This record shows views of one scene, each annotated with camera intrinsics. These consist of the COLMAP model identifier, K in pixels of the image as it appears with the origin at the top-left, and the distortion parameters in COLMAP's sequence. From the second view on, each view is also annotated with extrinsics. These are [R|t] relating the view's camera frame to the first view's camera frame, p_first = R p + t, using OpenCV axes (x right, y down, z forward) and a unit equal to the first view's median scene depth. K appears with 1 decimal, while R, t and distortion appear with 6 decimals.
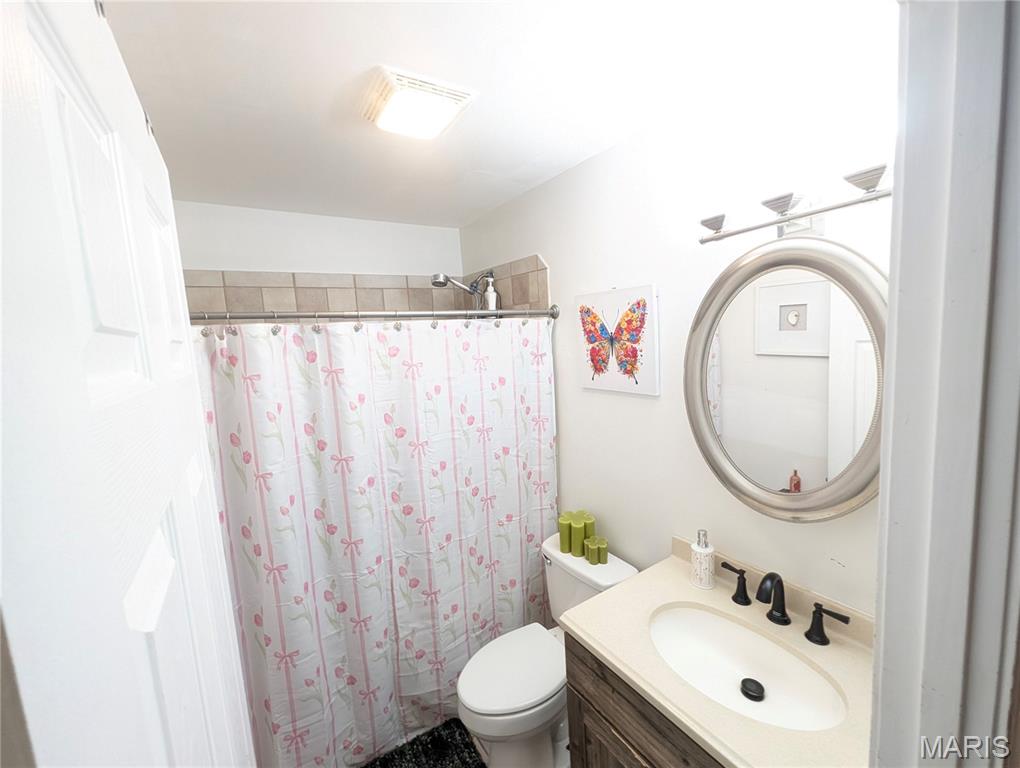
lens RADIAL K [[419.1, 0, 513.5], [0, 419.1, 384.3], [0, 0, 1]] dist [-0.000880, -0.000111]
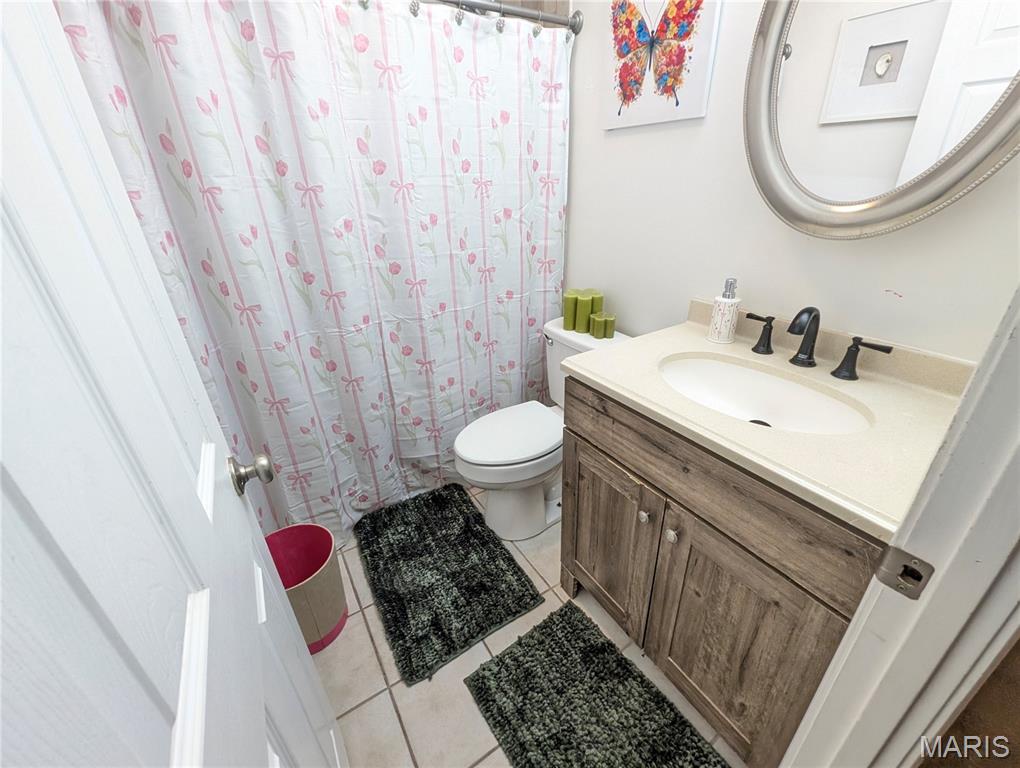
lens RADIAL K [[419.1, 0, 513.5], [0, 419.1, 384.3], [0, 0, 1]] dist [-0.000880, -0.000111]
pose [[0.999534, 0.030482, -0.001558, 0.006771], [-0.028244, 0.943077, 0.331372, 0.232666], [0.011570, -0.331174, 0.943499, 0.087736]]
